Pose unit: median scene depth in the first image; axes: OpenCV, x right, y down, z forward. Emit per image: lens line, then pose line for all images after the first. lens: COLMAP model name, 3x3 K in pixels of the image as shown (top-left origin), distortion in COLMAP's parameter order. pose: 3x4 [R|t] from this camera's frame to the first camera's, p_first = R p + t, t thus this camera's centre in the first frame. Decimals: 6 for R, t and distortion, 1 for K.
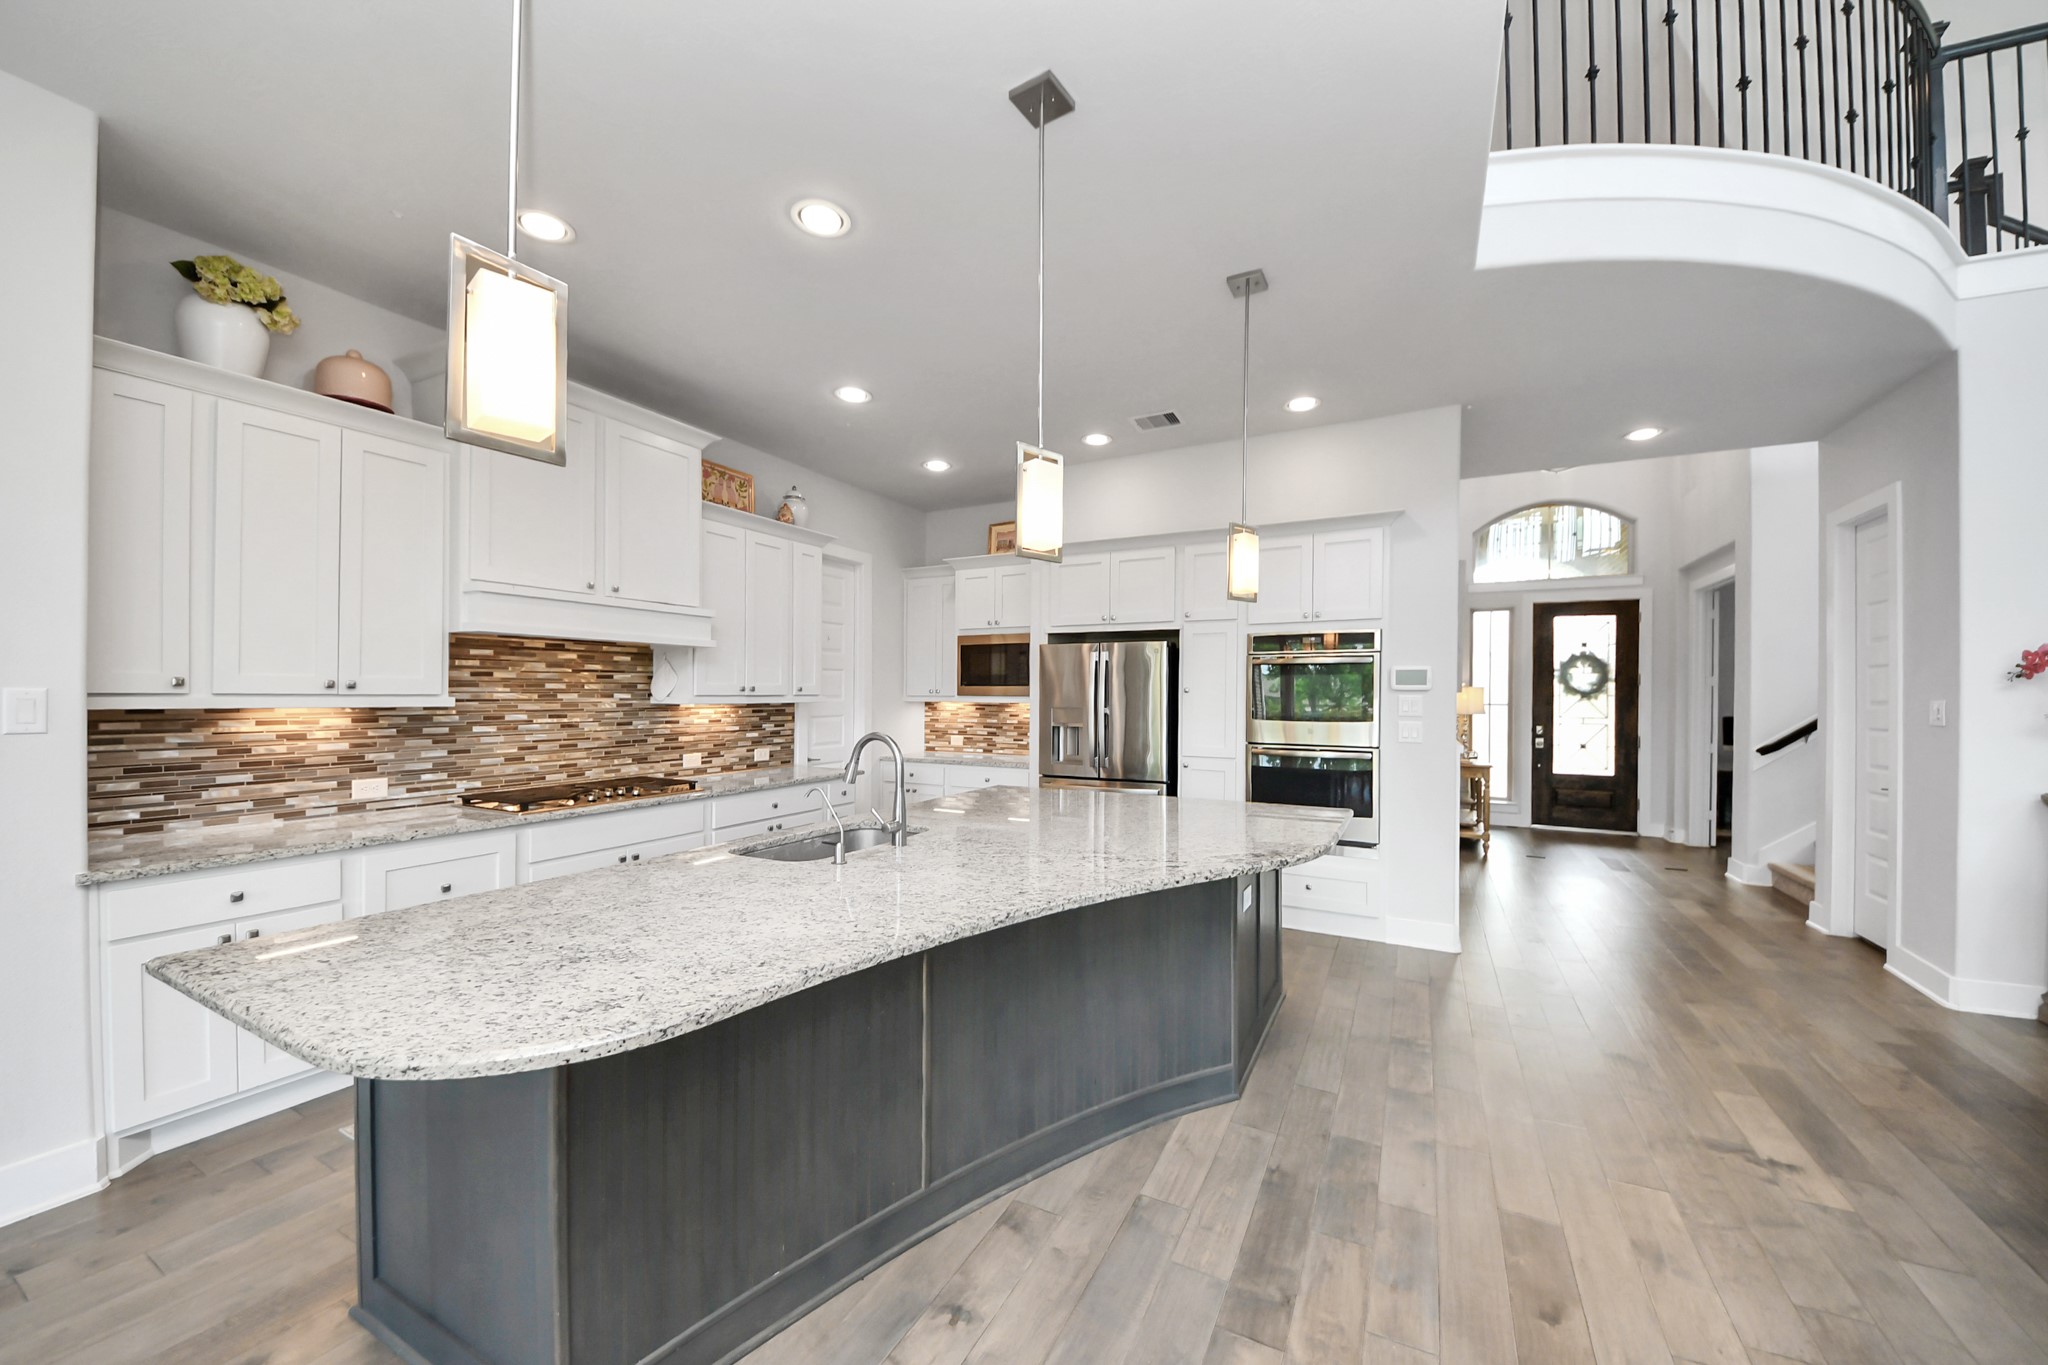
lens RADIAL K [[747.9, 0, 1024.0], [0, 747.9, 682.5], [0, 0, 1]] dist [0.043432, -0.026920]
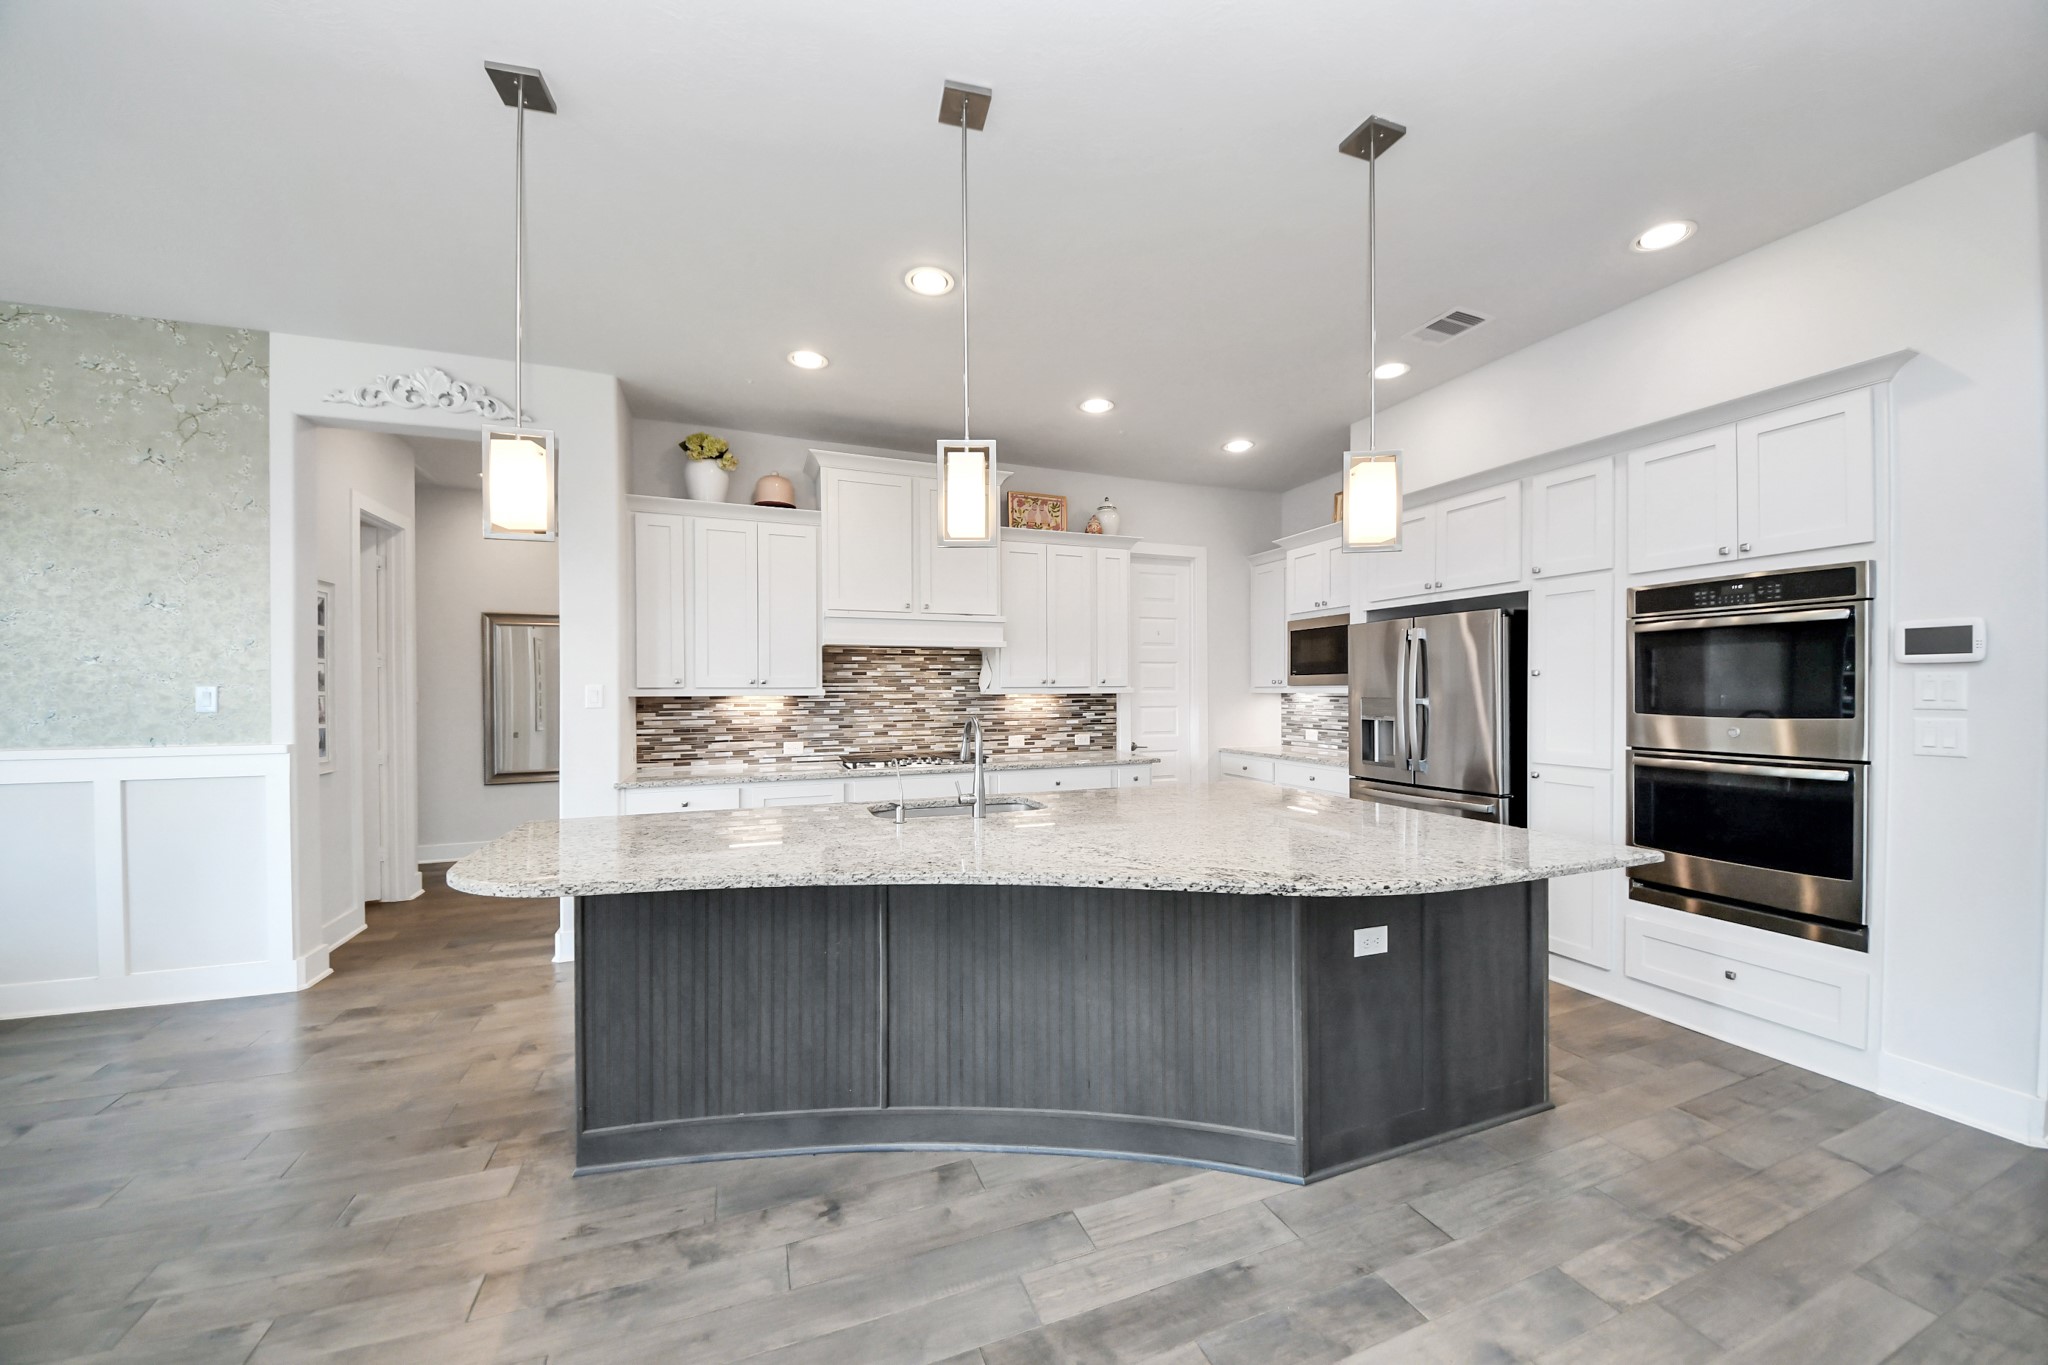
lens RADIAL K [[721.7, 0, 1021.8], [0, 721.7, 678.0], [0, 0, 1]] dist [0.043716, -0.027625]
pose [[0.751369, -0.020828, -0.659553, 0.376055], [0.019241, 0.999768, -0.009652, 0.014713], [0.659602, -0.005438, 0.751596, 0.151300]]
